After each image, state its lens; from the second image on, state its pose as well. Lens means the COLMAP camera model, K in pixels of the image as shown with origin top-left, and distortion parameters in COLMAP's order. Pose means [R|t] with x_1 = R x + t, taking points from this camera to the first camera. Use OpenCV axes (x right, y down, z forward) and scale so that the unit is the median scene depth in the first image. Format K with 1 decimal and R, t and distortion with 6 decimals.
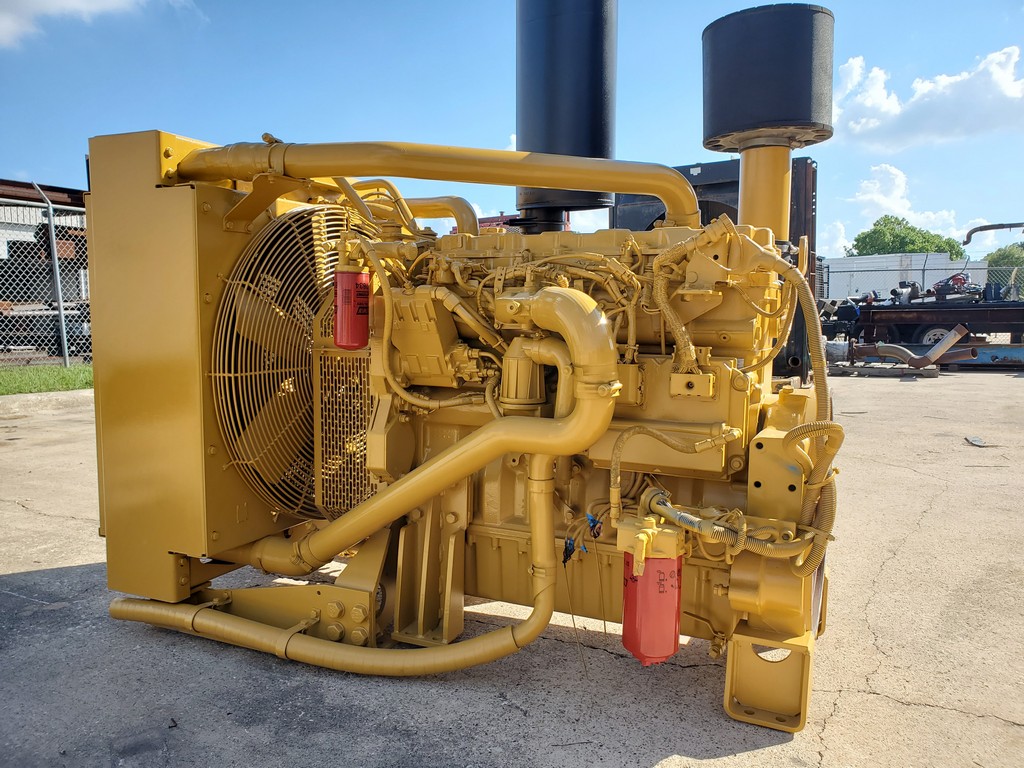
lens RADIAL K [[782.2, 0, 512.0], [0, 782.2, 384.0], [0, 0, 1]] dist [-0.001461, 0.000009]
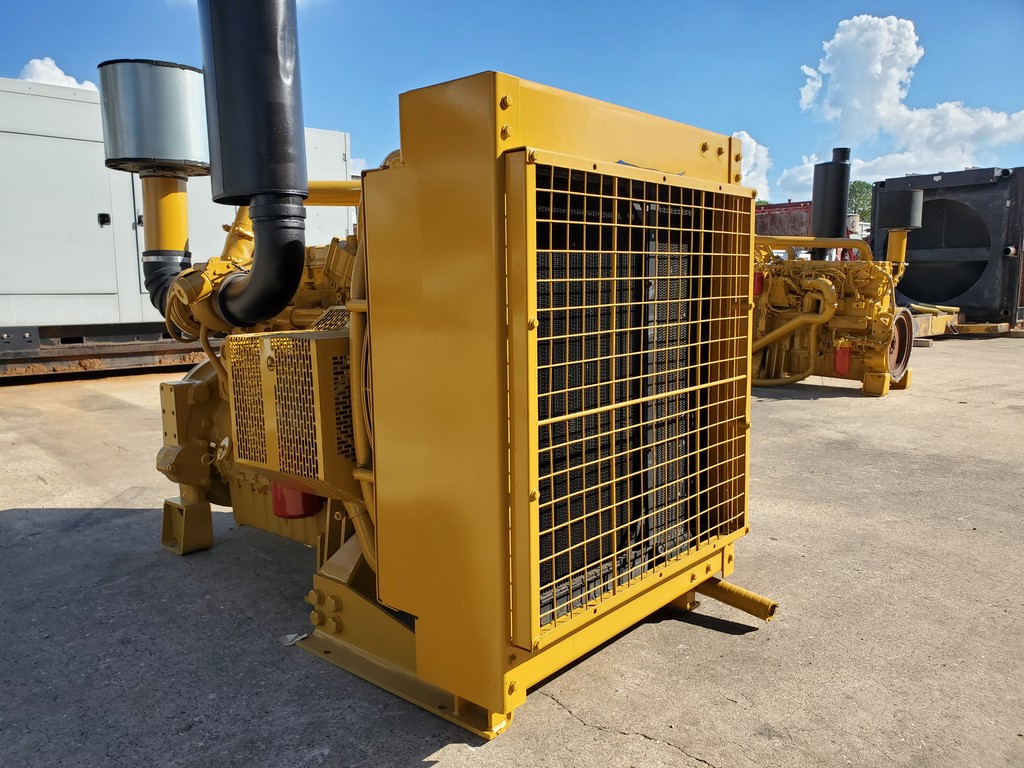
lens RADIAL K [[782.2, 0, 512.0], [0, 782.2, 384.0], [0, 0, 1]] dist [-0.001461, 0.000009]
pose [[0.946002, 0.054682, -0.319515, -0.107175], [-0.035764, 0.997258, 0.064785, 0.169593], [0.322182, -0.049859, 0.945364, -2.717914]]
